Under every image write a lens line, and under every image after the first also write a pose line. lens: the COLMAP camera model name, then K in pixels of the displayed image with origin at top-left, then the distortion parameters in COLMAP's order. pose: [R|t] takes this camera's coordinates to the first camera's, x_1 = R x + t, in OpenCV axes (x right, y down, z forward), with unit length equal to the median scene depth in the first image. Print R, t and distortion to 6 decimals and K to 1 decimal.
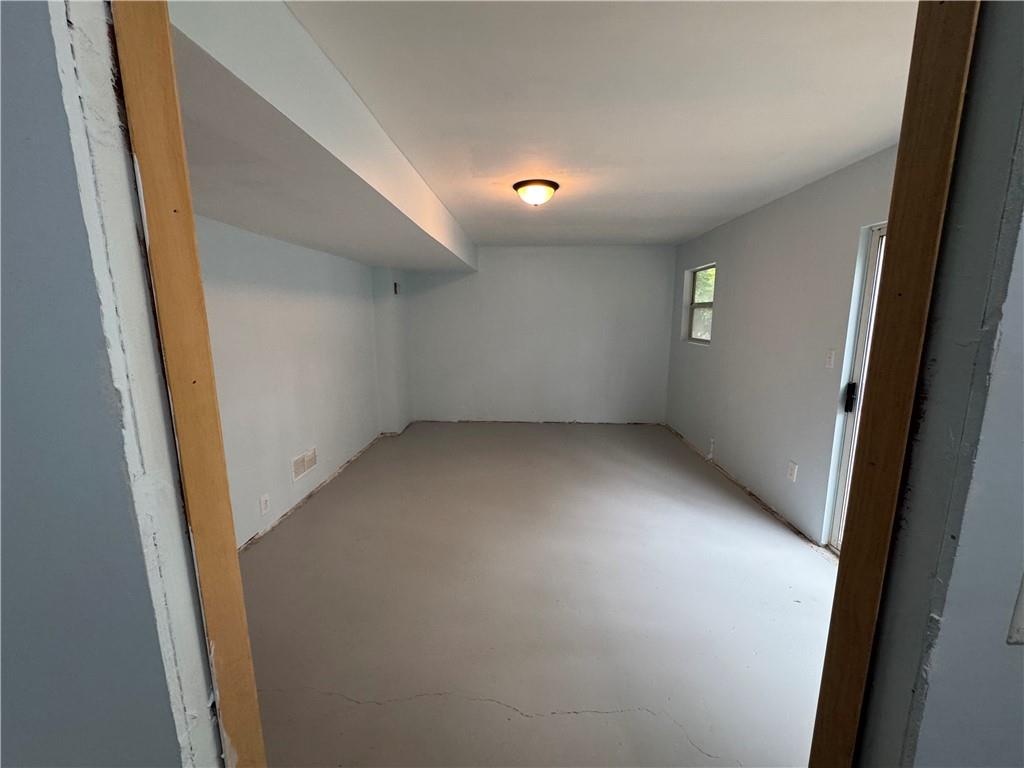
lens RADIAL K [[411.7, 0, 512.0], [0, 411.7, 384.0], [0, 0, 1]] dist [-0.001303, 0.000088]
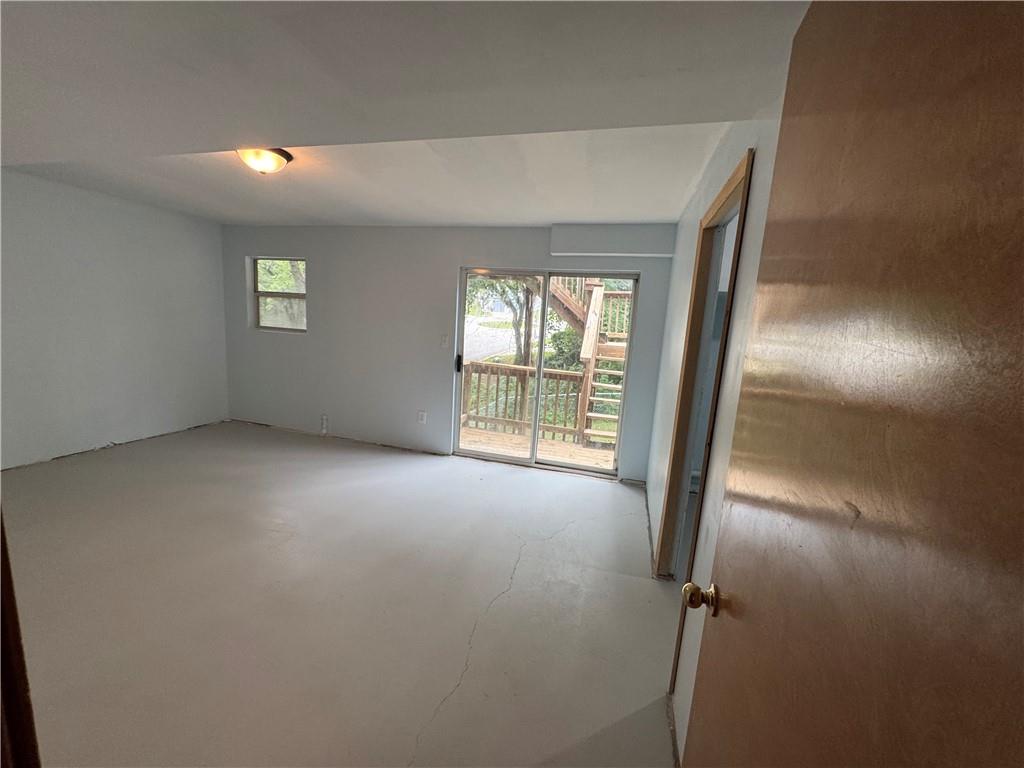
lens RADIAL K [[411.7, 0, 512.0], [0, 411.7, 384.0], [0, 0, 1]] dist [-0.001303, 0.000088]
pose [[0.226506, -0.128575, 0.965486, -0.408339], [0.096521, 0.989333, 0.109107, -0.024125], [-0.969216, 0.068476, 0.236500, 0.188626]]
